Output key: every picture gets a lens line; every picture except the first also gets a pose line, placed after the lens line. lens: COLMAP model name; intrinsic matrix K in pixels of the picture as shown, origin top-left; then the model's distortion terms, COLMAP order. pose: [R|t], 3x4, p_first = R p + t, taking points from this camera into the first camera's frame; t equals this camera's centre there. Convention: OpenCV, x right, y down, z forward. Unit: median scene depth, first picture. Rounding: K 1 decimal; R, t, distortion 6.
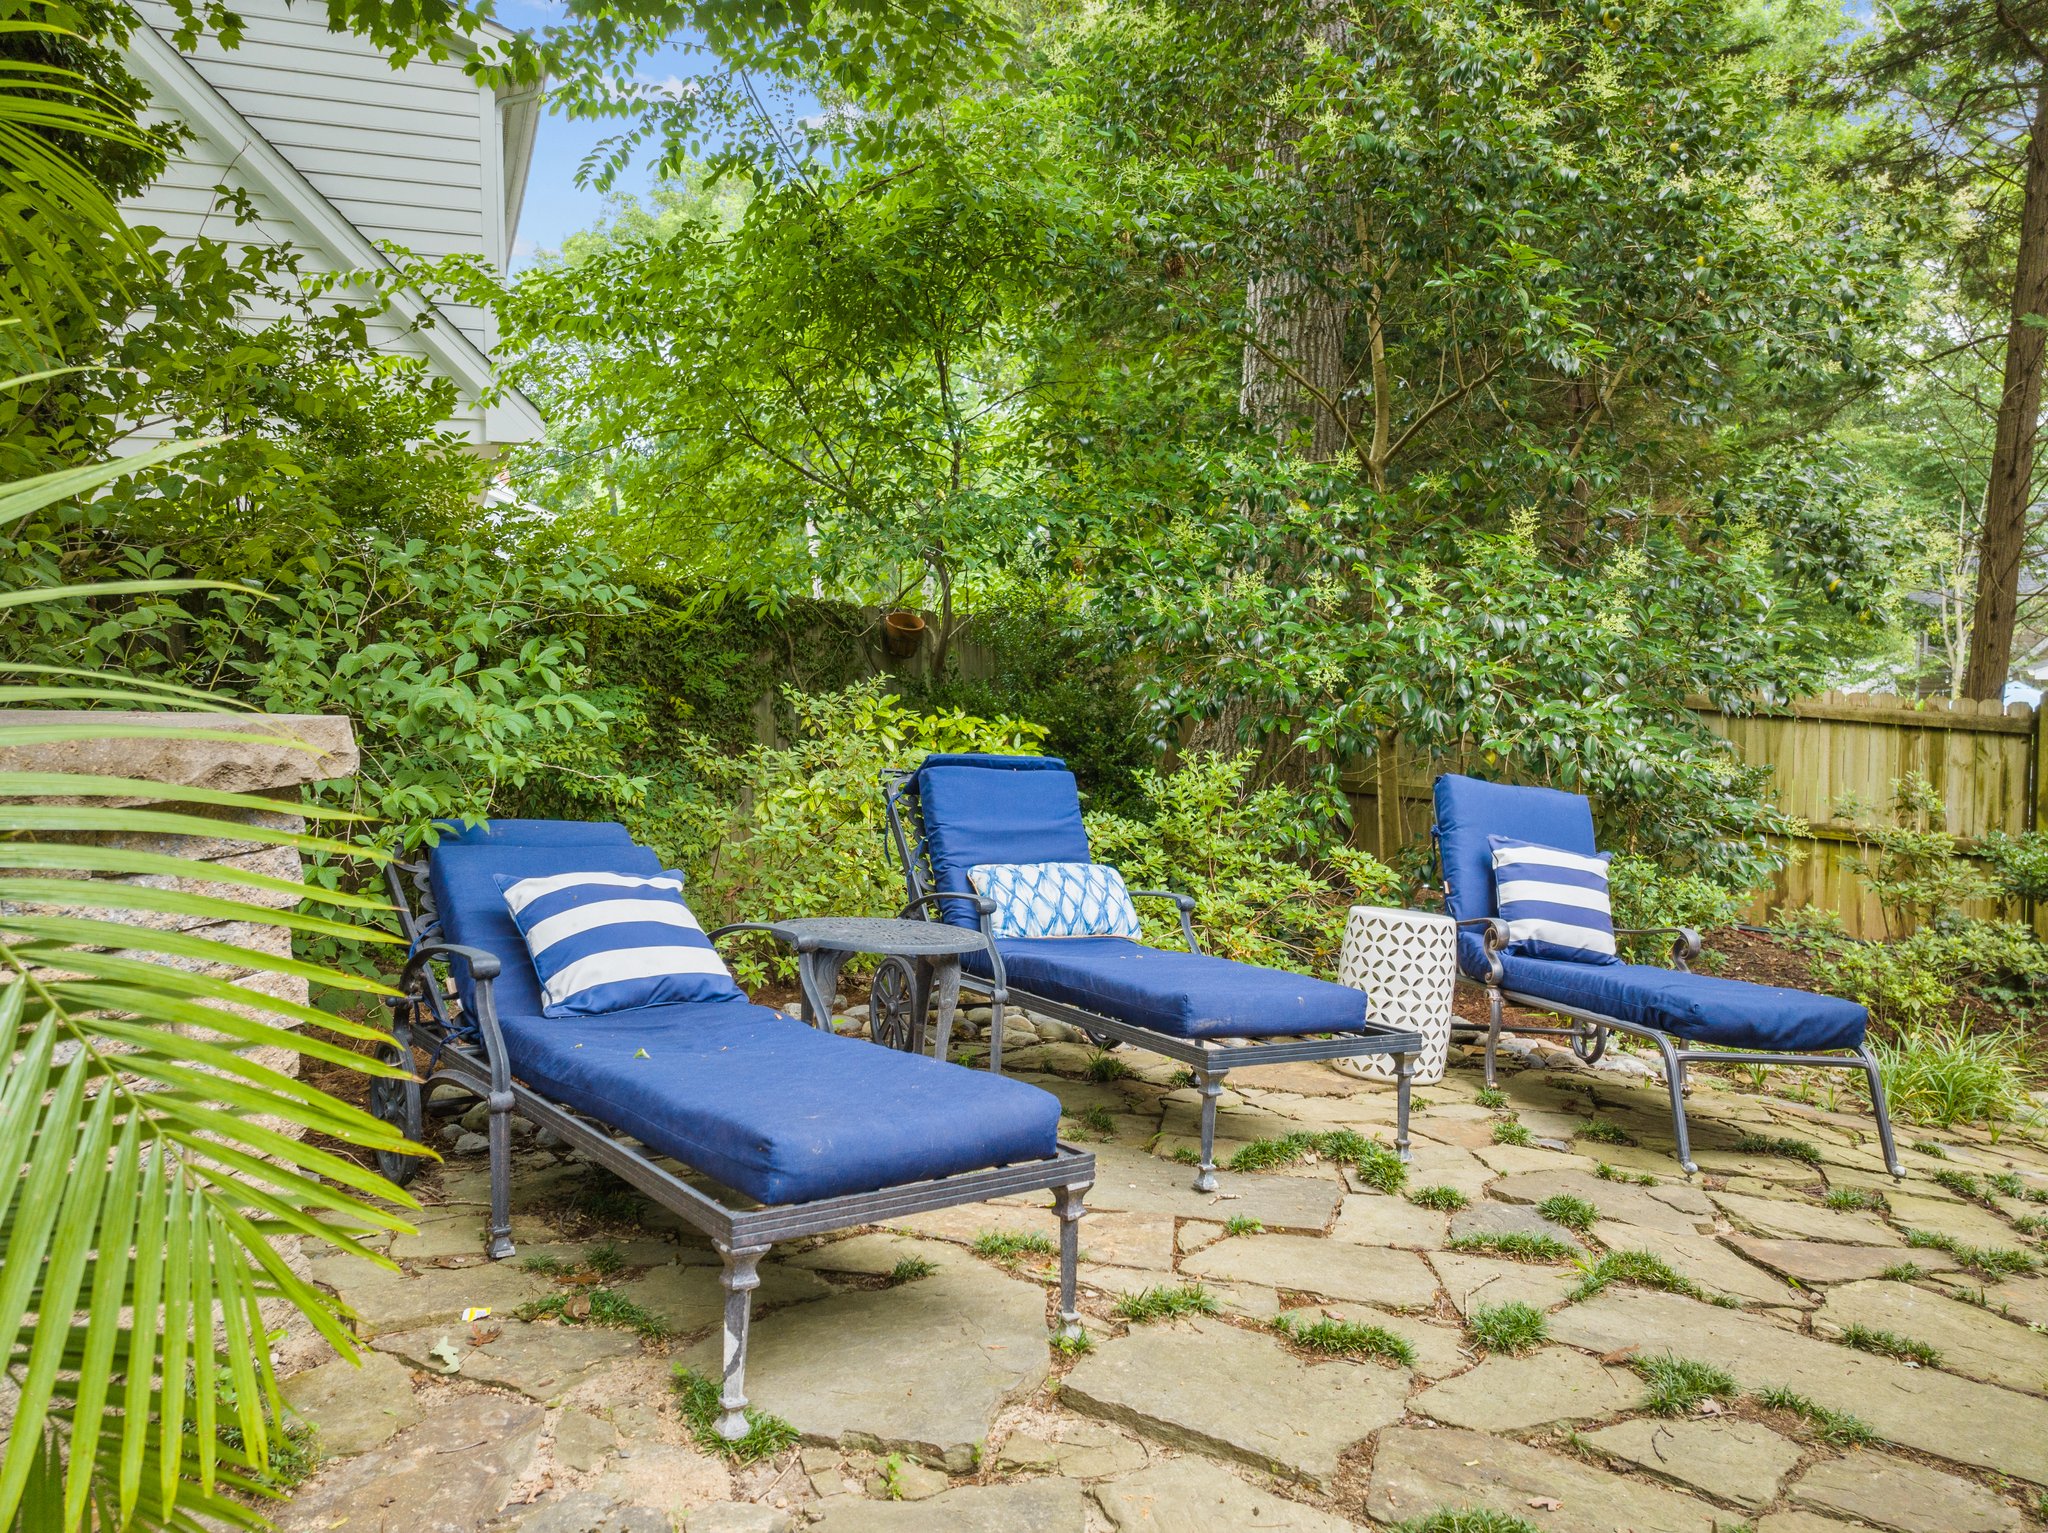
lens RADIAL K [[1431.9, 0, 1036.7], [0, 1431.9, 763.5], [0, 0, 1]] dist [-0.042587, 0.007130]
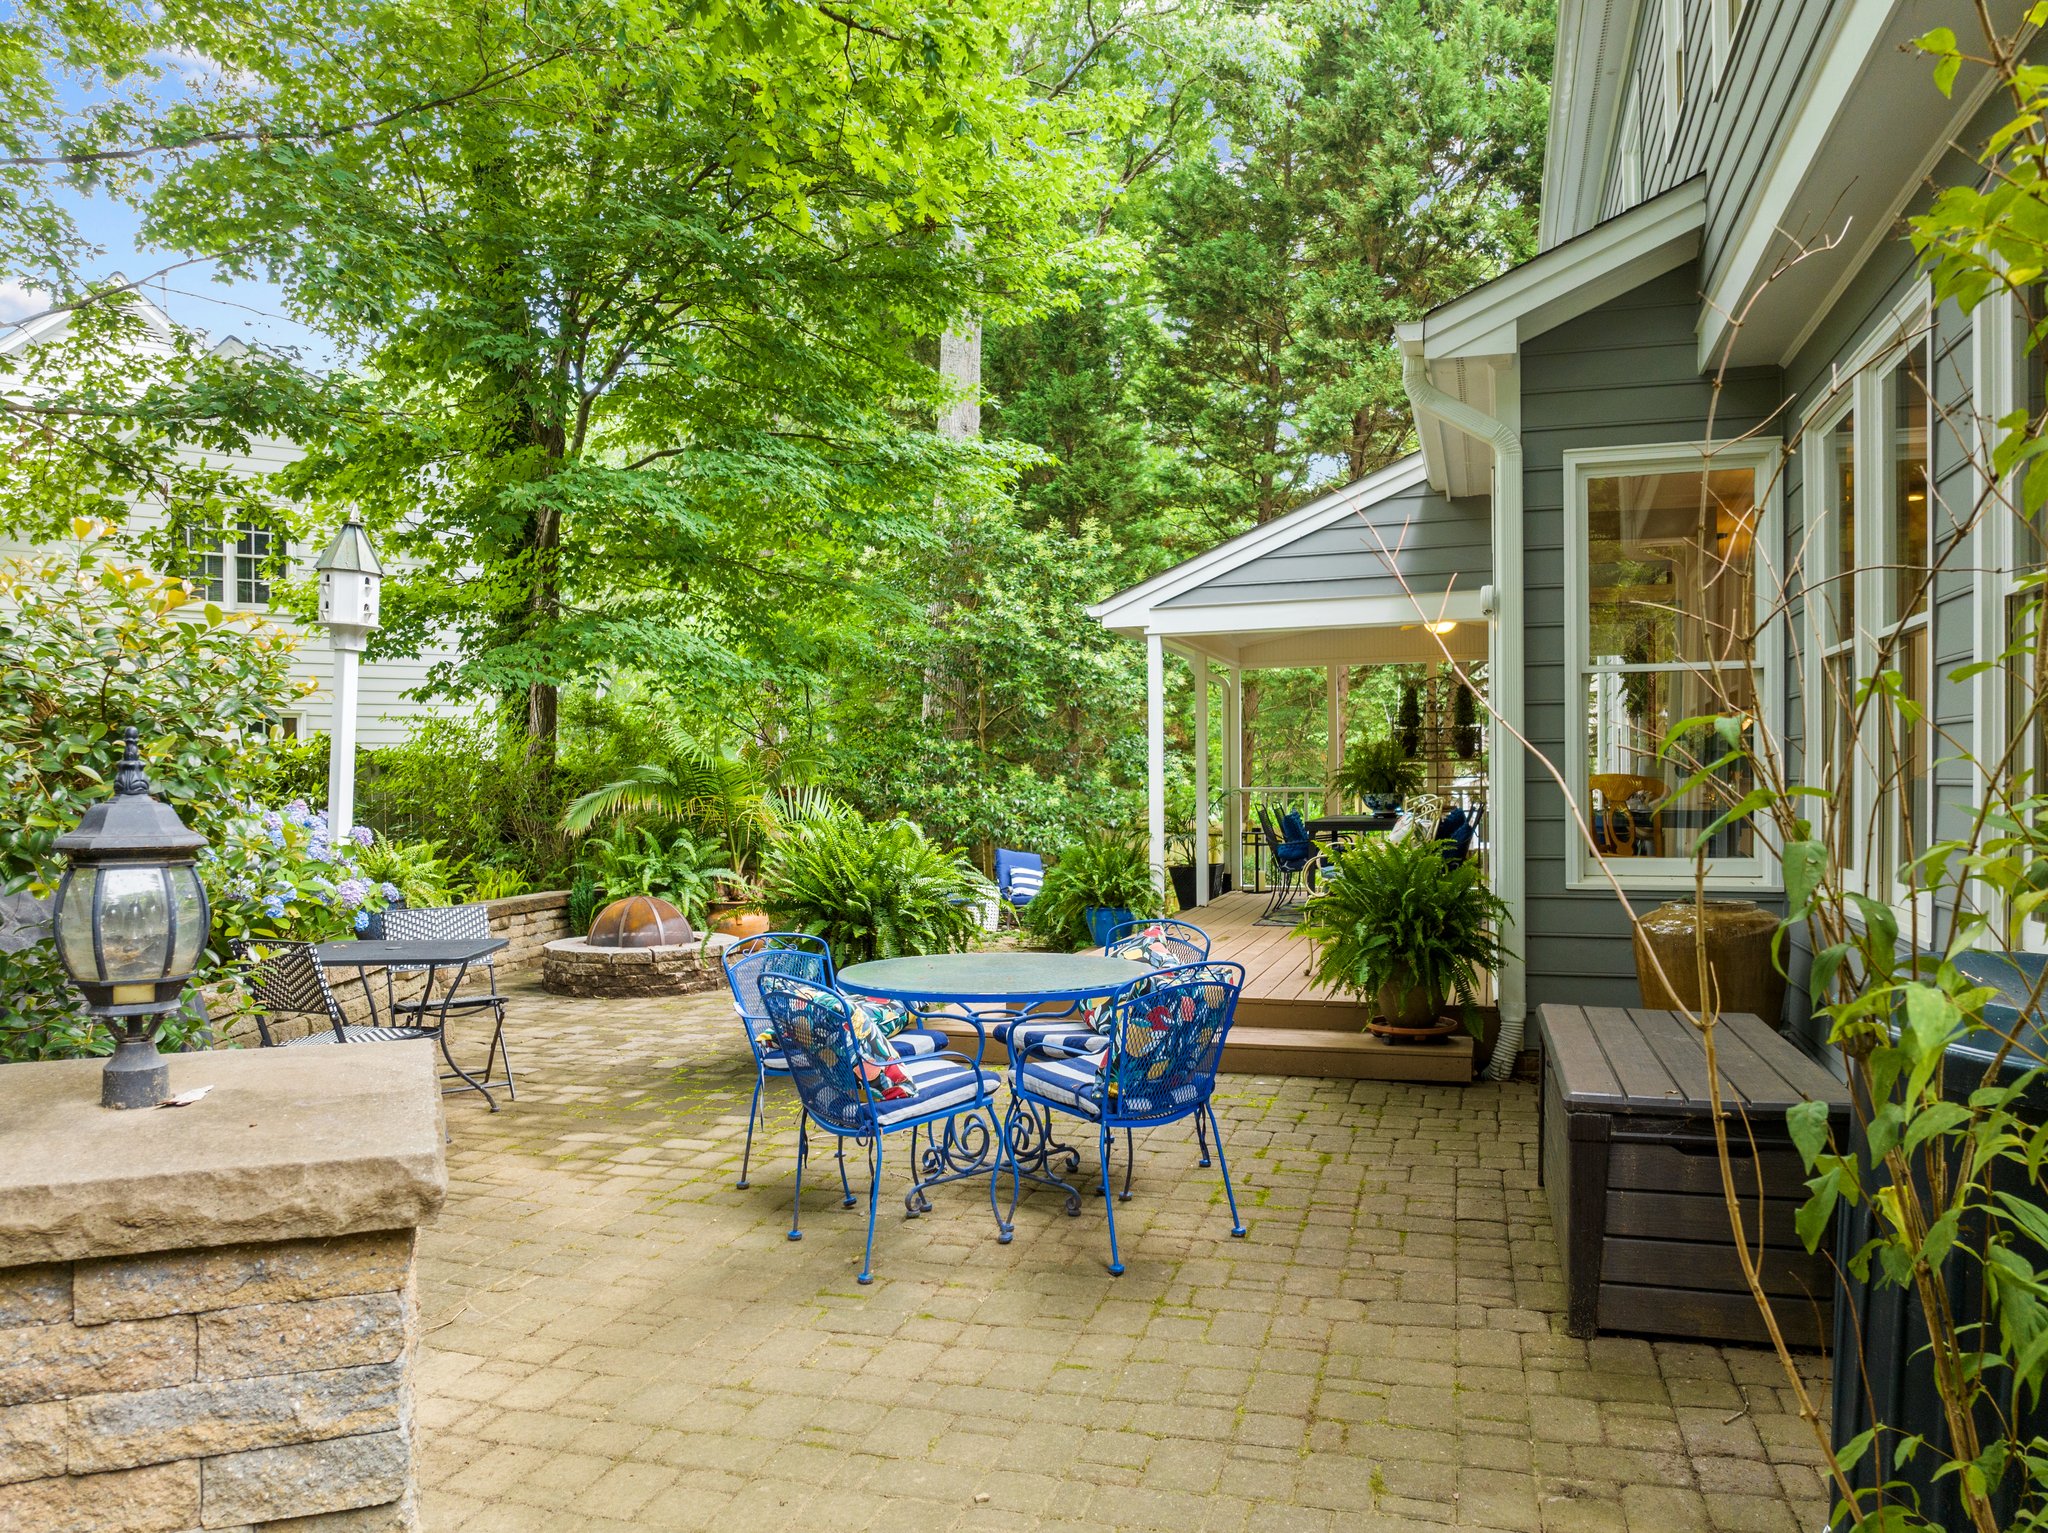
lens RADIAL K [[1477.0, 0, 1025.6], [0, 1477.0, 815.8], [0, 0, 1]] dist [-0.012127, 0.000605]
pose [[0.969839, -0.004756, 0.243701, -0.436129], [0.015532, 0.998984, -0.042317, 0.068369], [-0.243252, 0.044825, 0.968927, -2.086685]]
